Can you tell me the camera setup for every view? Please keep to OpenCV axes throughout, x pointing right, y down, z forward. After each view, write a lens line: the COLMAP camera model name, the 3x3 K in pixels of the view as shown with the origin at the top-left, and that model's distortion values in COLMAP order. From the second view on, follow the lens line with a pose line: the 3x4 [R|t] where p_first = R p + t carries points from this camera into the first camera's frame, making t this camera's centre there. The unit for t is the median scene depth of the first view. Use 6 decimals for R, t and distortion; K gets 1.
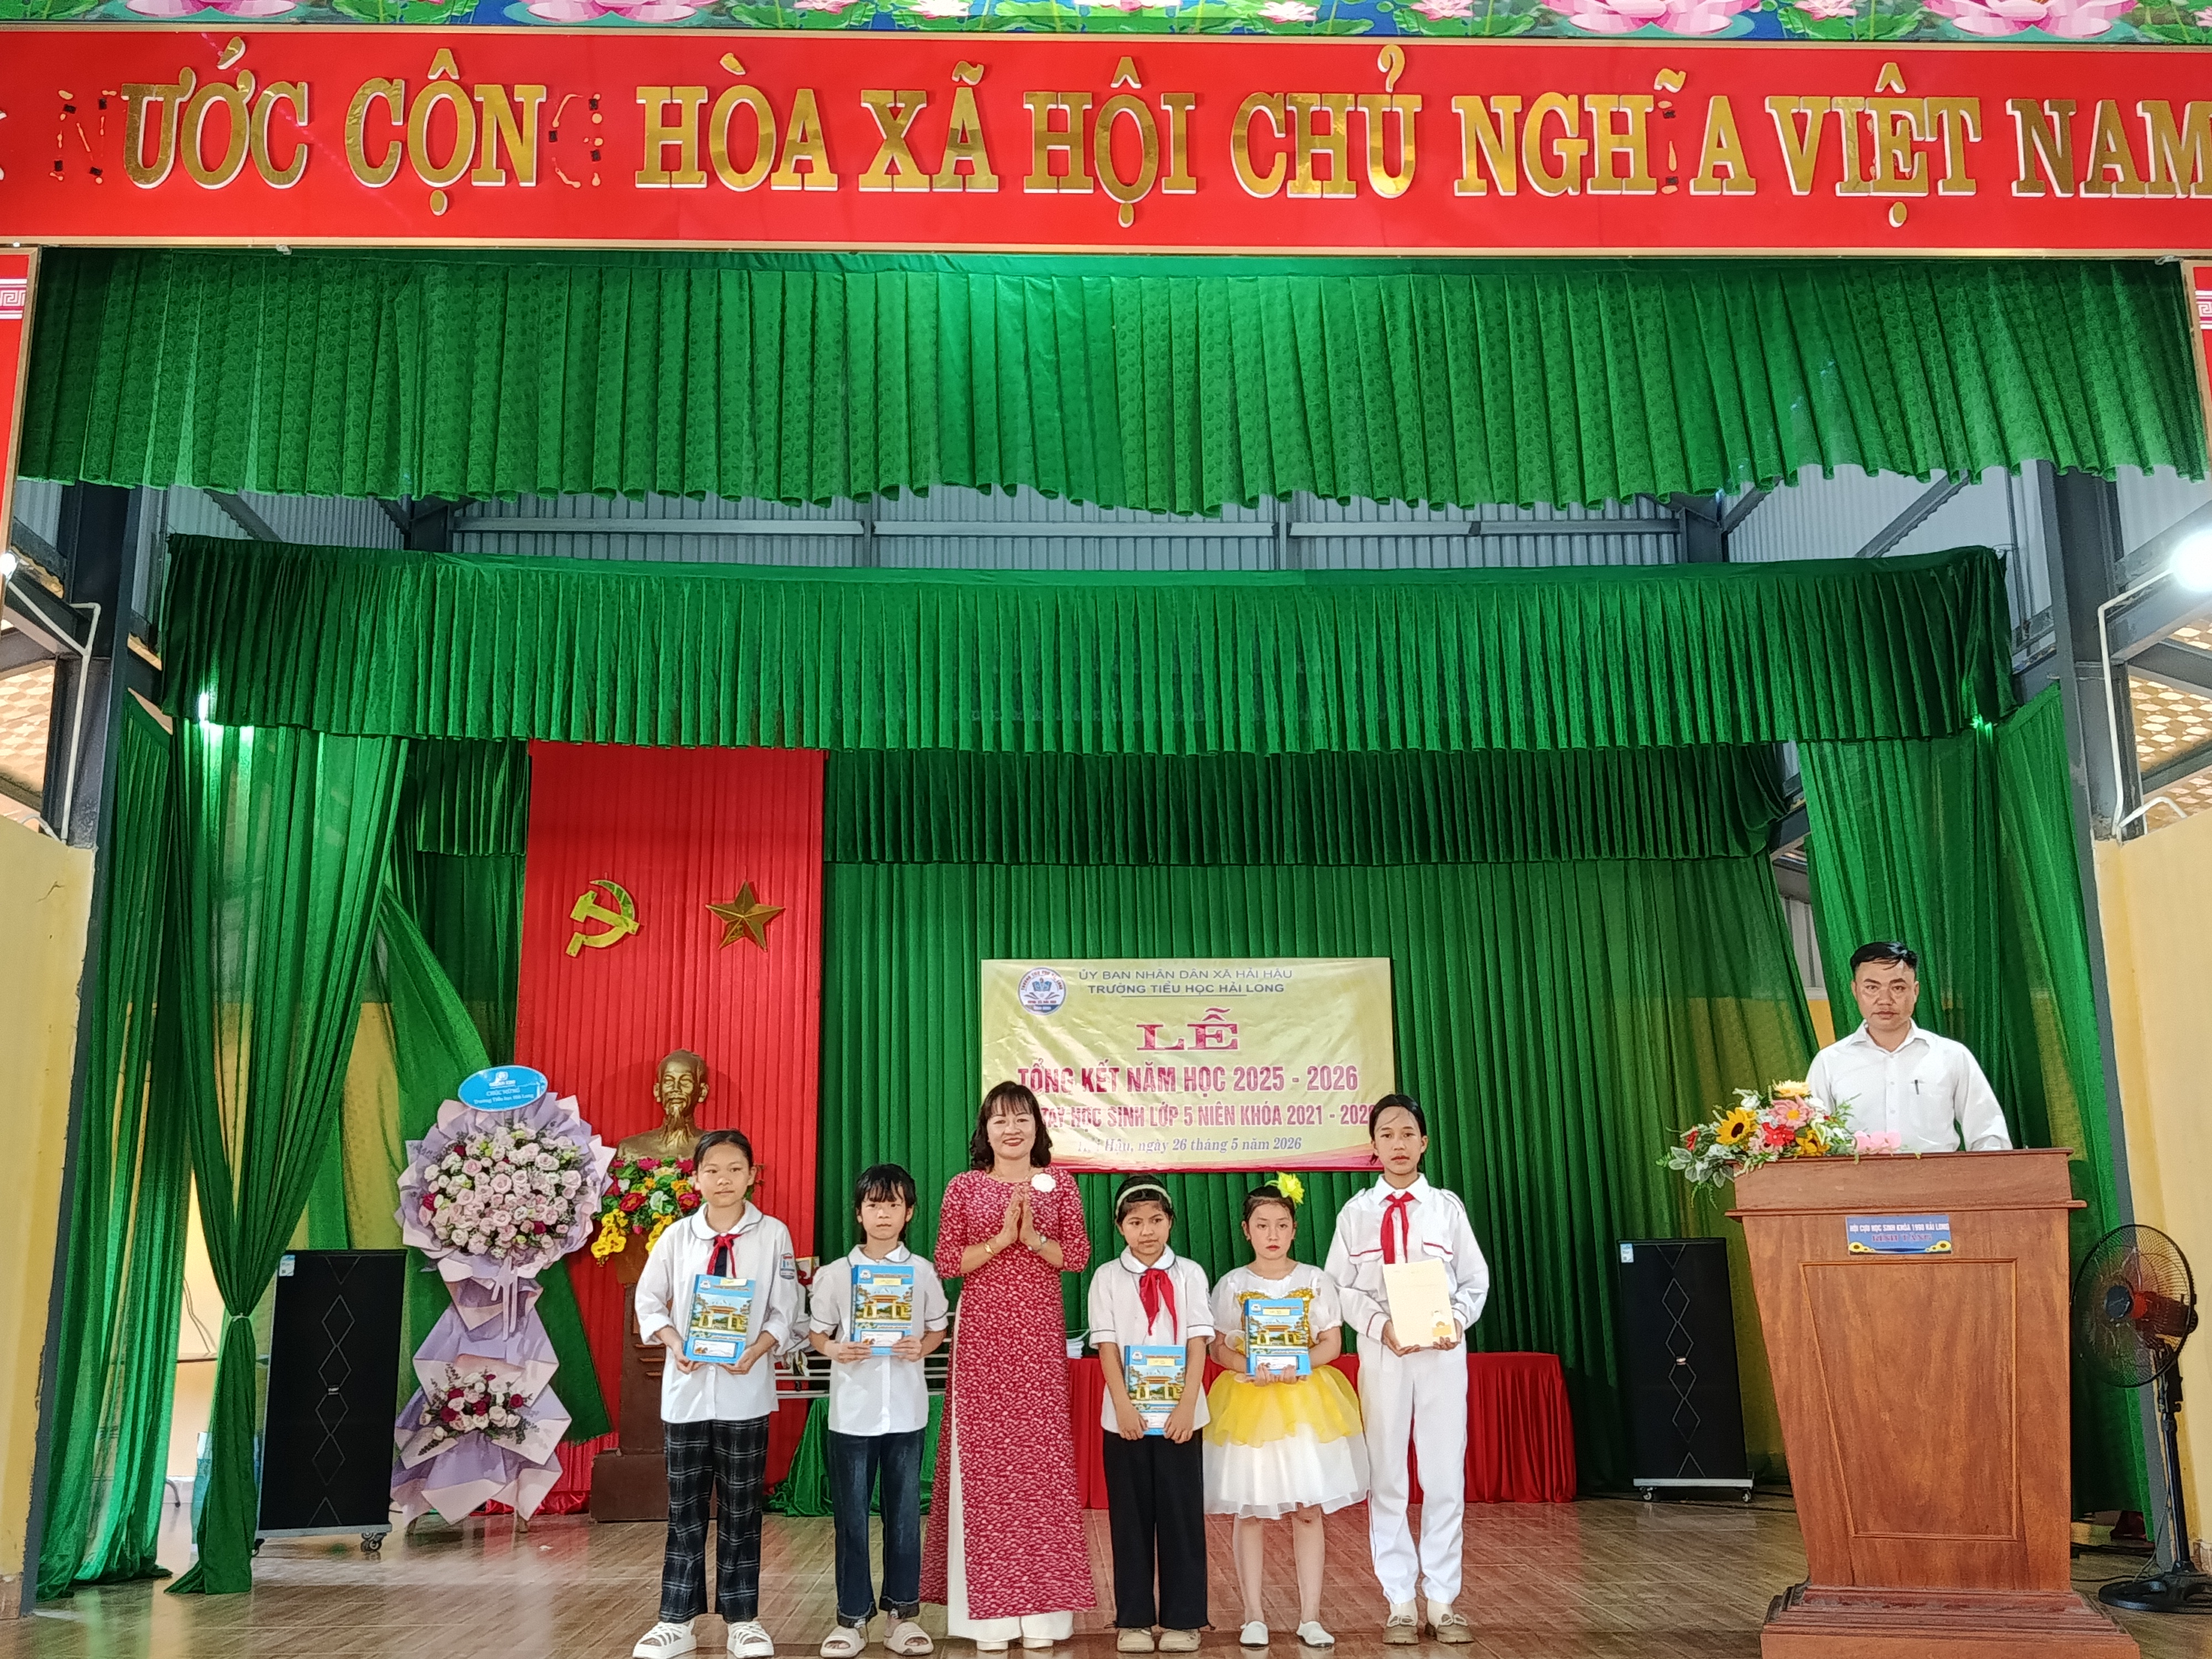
lens RADIAL K [[2090.7, 0, 1107.0], [0, 2090.7, 827.5], [0, 0, 1]] dist [0.131853, -0.263412]
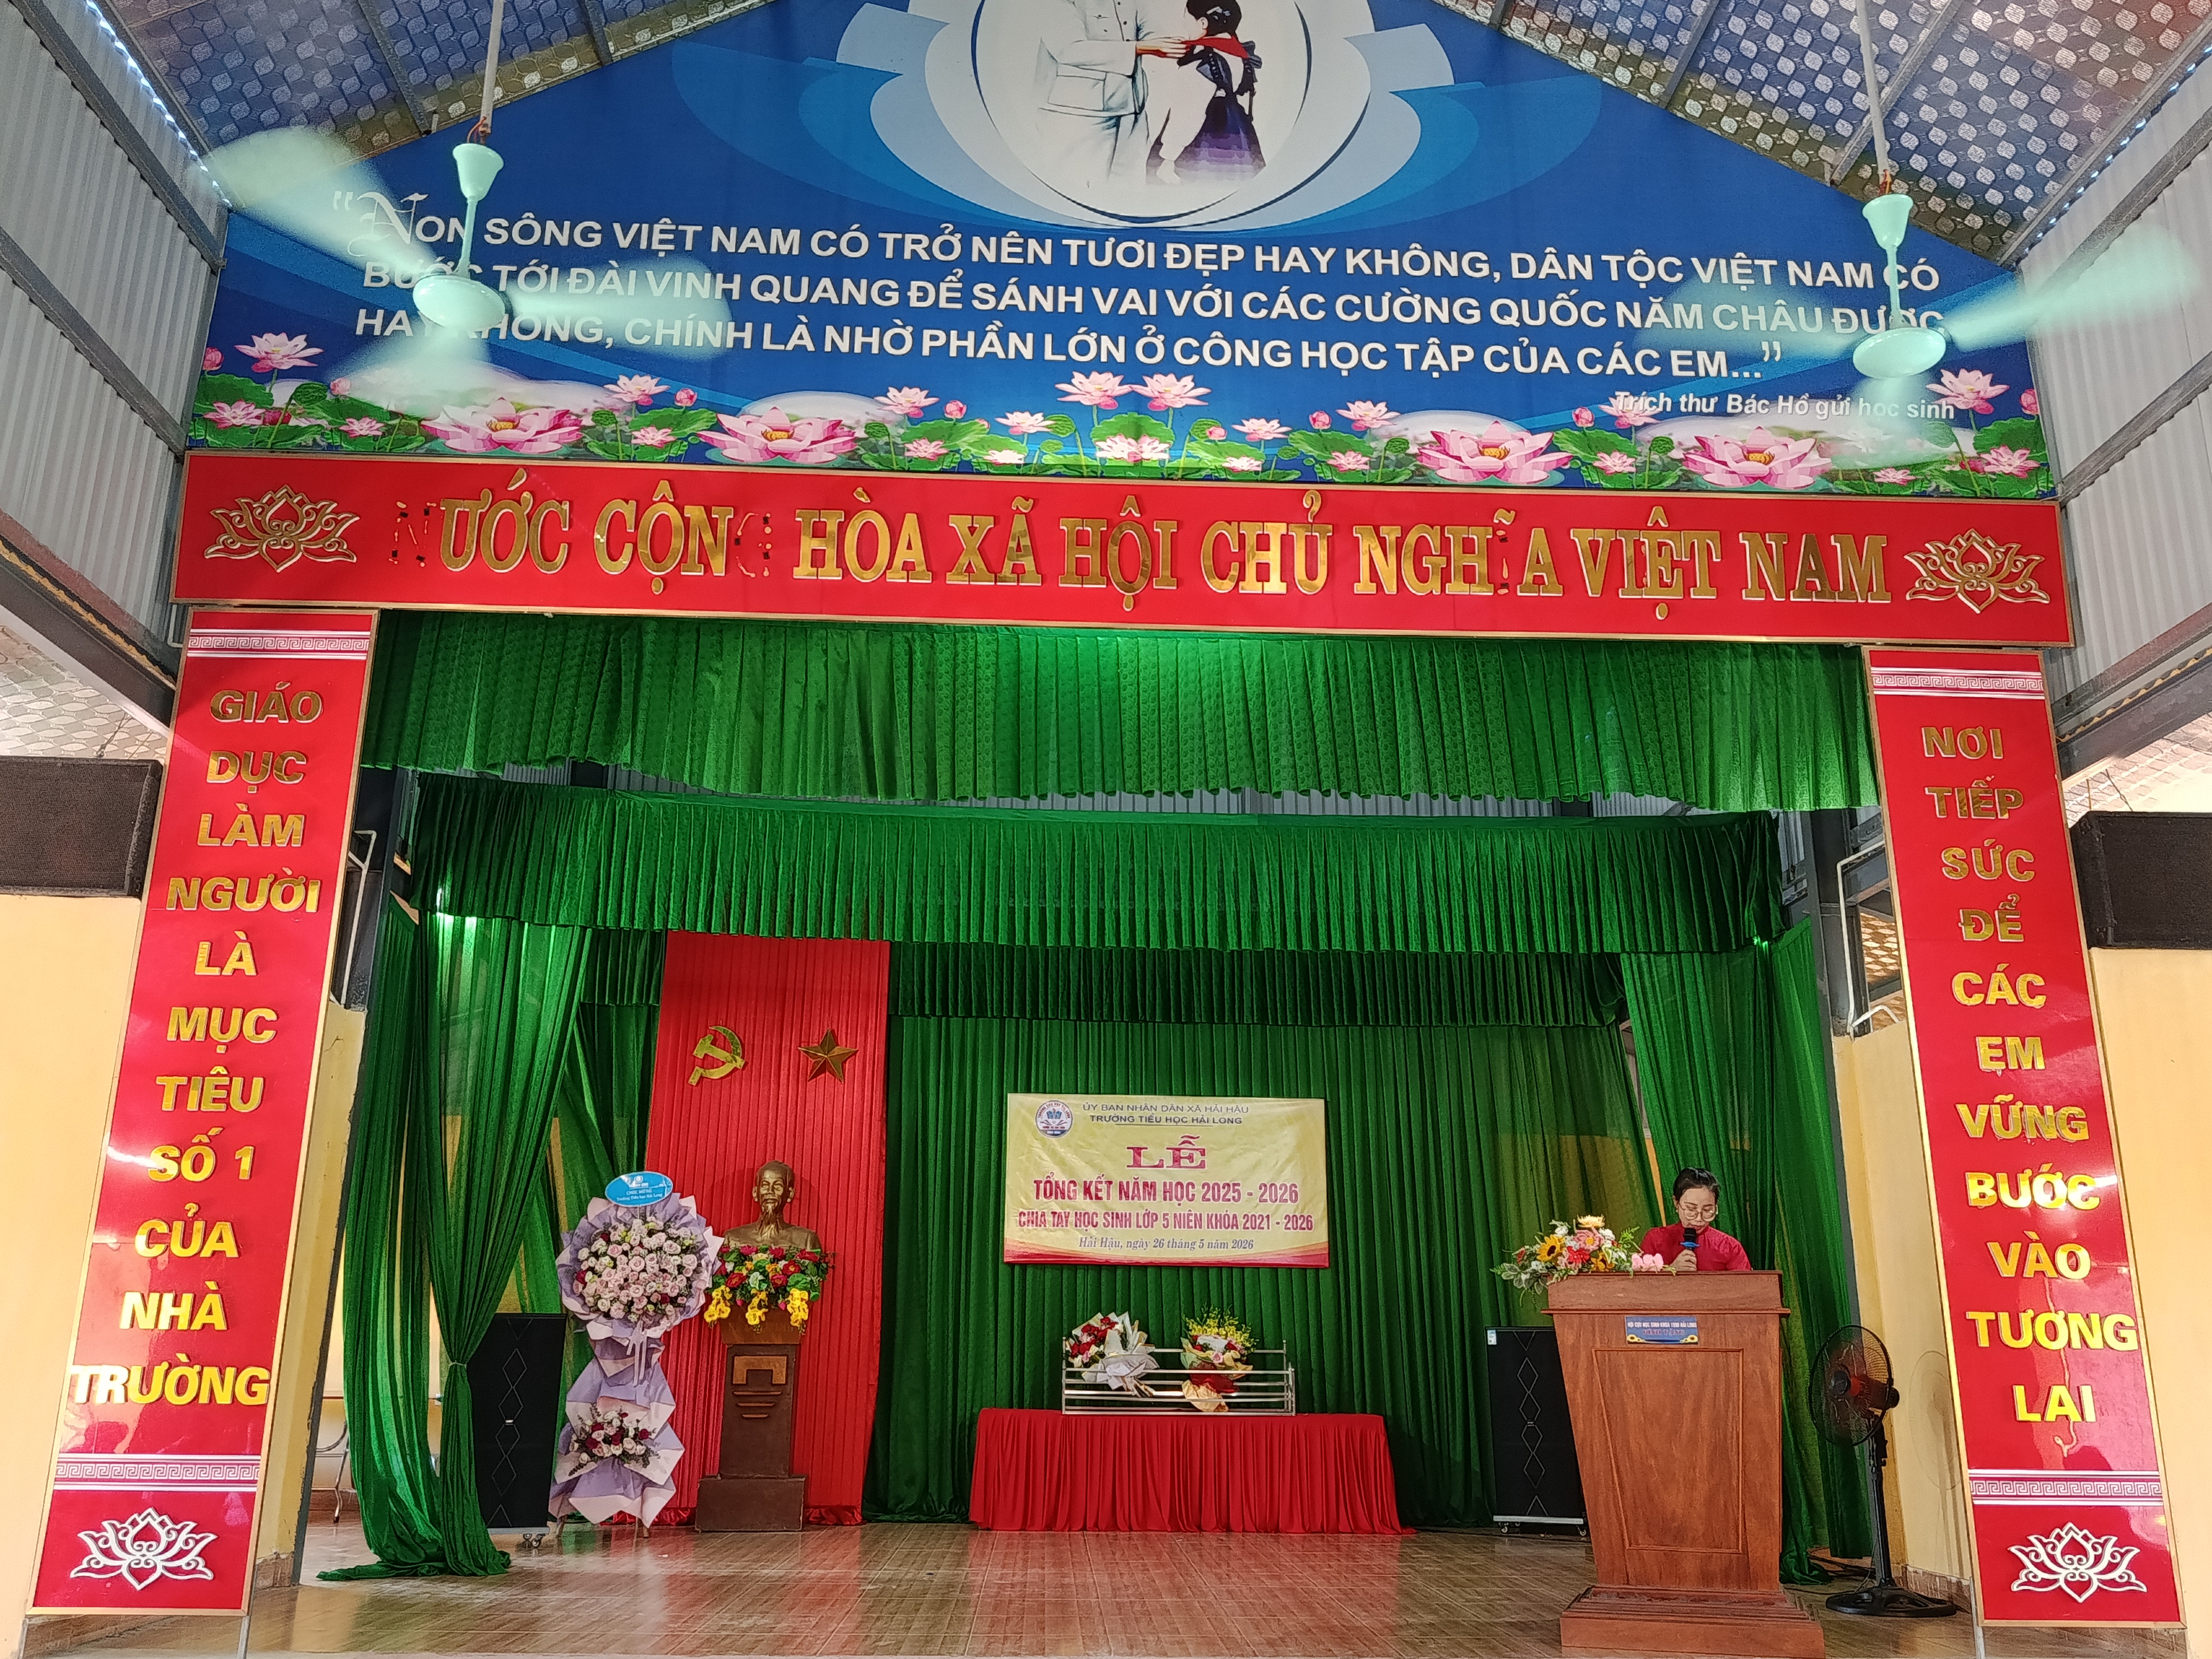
lens RADIAL K [[1803.0, 0, 1106.0], [0, 1803.0, 829.5], [0, 0, 1]] dist [0.132314, -0.272633]
pose [[0.999764, 0.021536, -0.003019, 0.000504], [-0.021689, 0.997567, -0.066248, -0.034459], [0.001585, 0.066298, 0.997799, -0.158656]]
